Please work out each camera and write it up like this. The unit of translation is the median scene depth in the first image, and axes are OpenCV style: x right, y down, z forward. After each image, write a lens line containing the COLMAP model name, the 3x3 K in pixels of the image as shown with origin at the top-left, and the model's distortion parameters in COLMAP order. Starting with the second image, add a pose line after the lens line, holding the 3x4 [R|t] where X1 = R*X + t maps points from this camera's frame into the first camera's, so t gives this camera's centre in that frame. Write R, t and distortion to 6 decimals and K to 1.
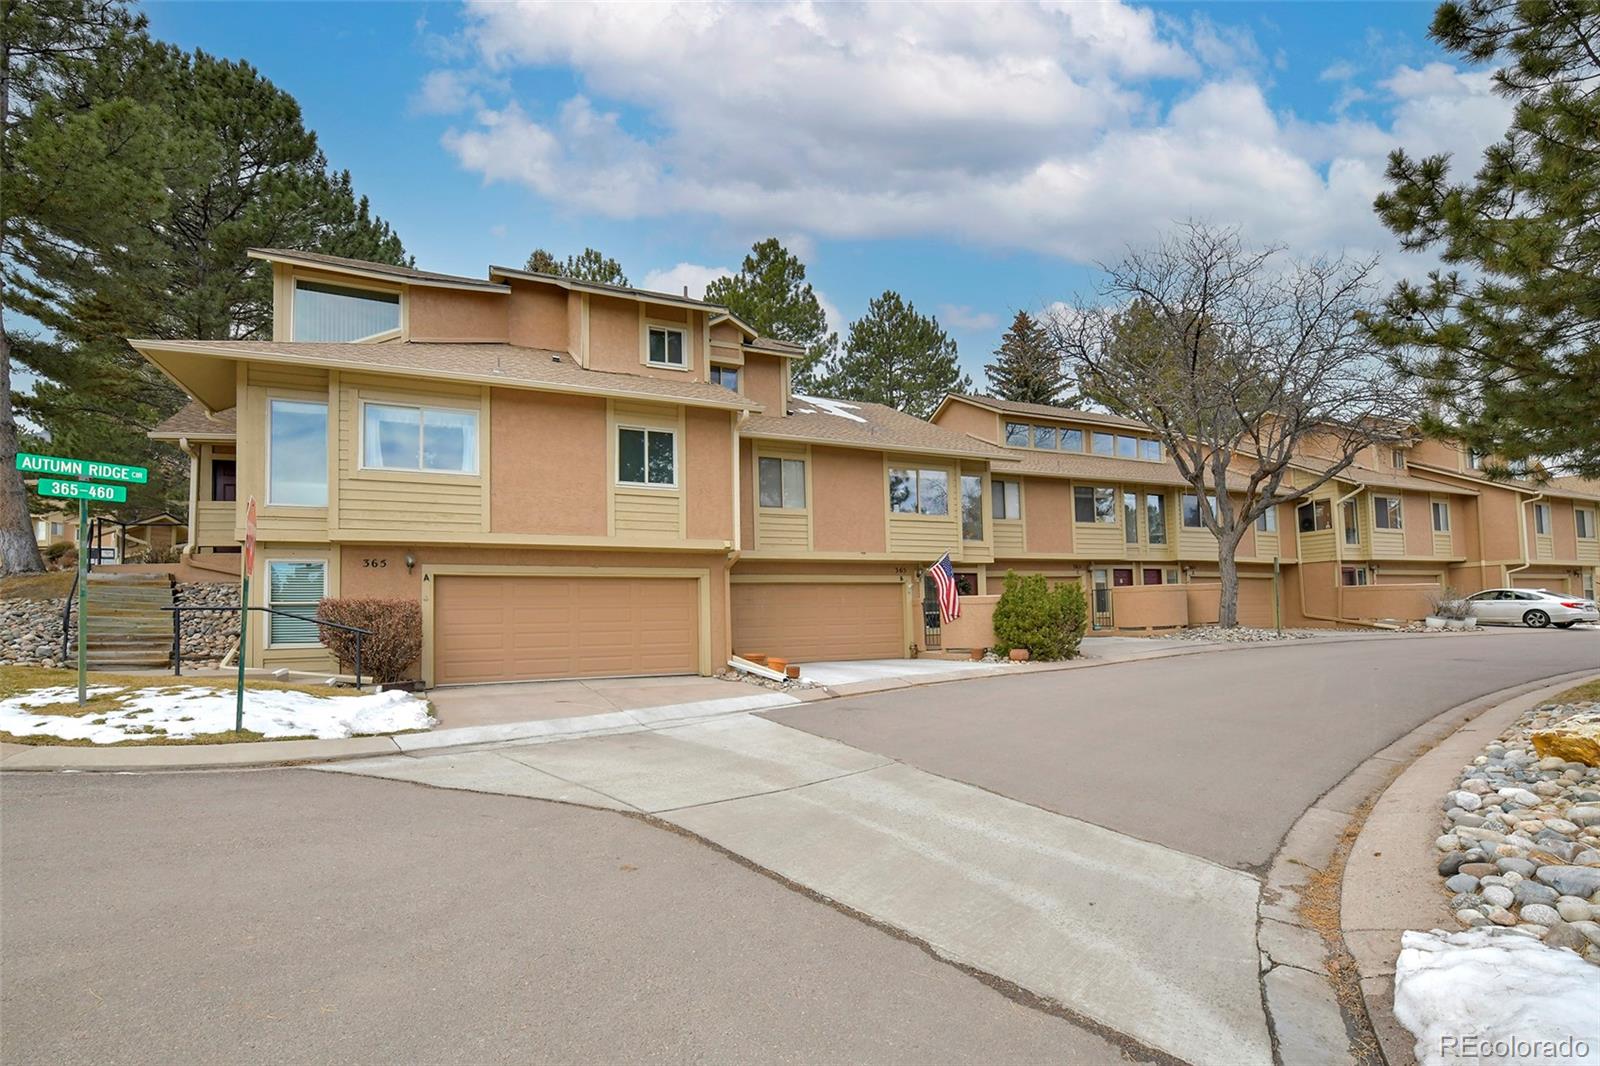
lens RADIAL K [[737.4, 0, 799.1], [0, 737.4, 535.7], [0, 0, 1]] dist [-0.010711, 0.000395]
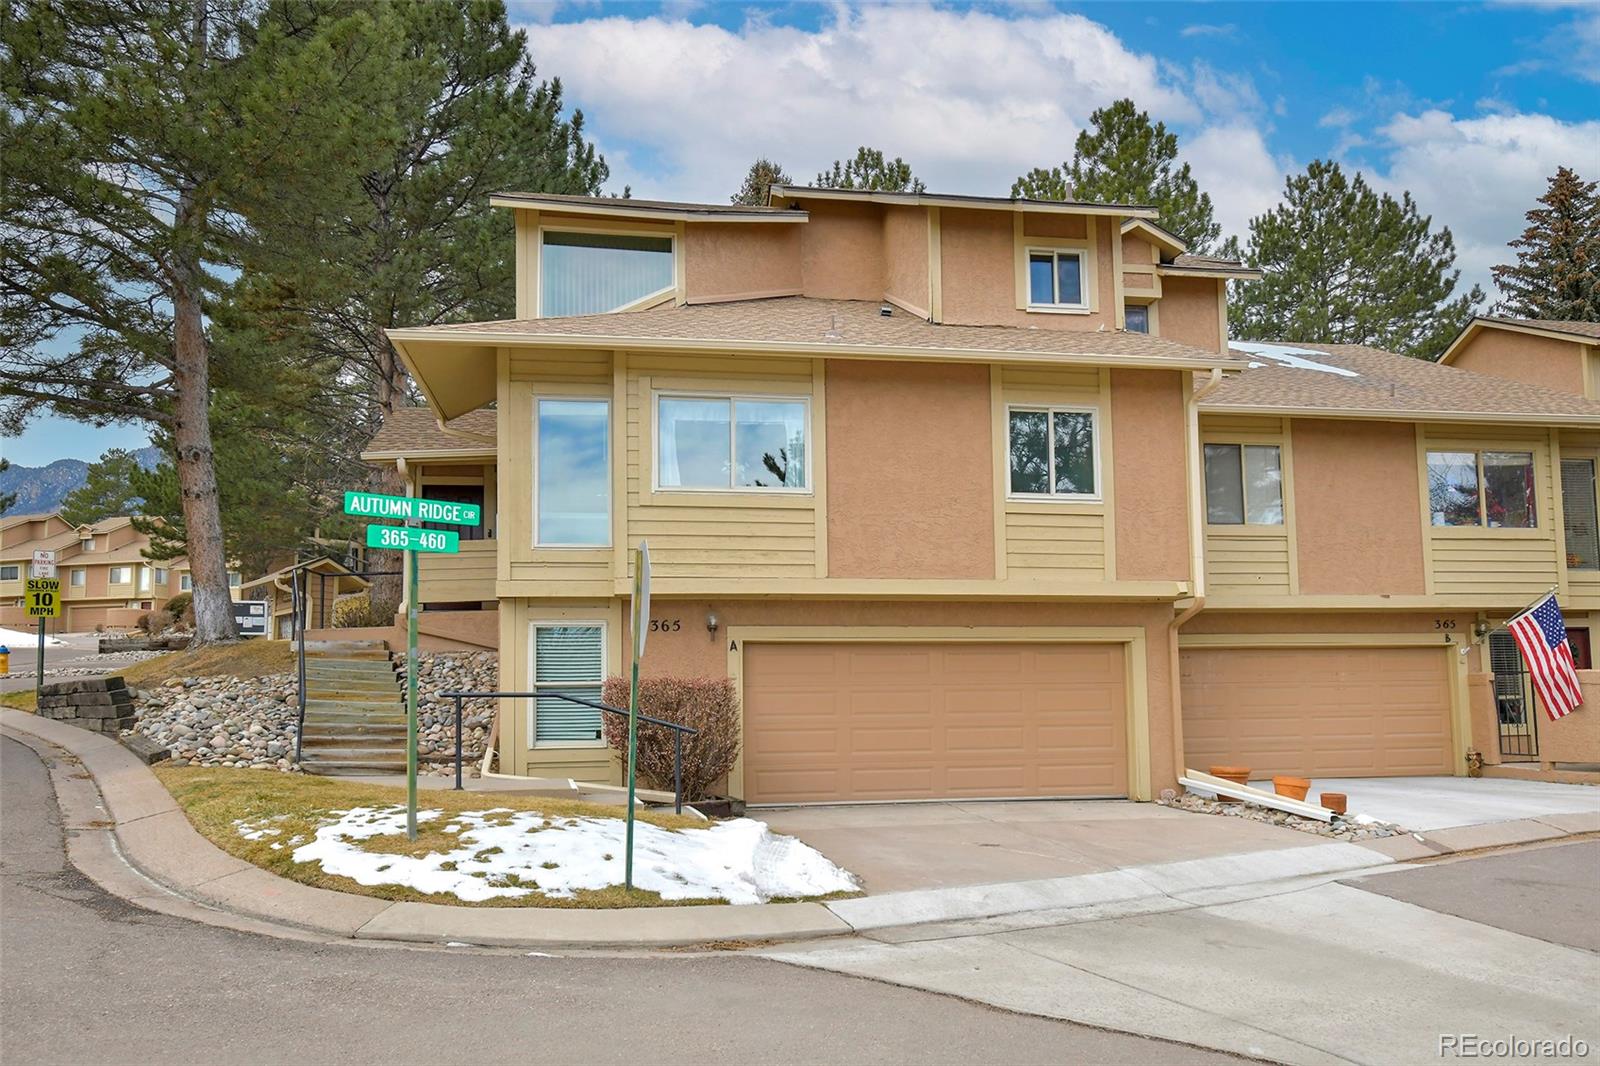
lens RADIAL K [[1111.9, 0, 799.8], [0, 1111.9, 531.7], [0, 0, 1]] dist [-0.000962, -0.005236]
pose [[0.964711, -0.031357, -0.261439, -0.160953], [0.023528, 0.999178, -0.033023, -0.011886], [0.262259, 0.025707, 0.964655, 0.020150]]
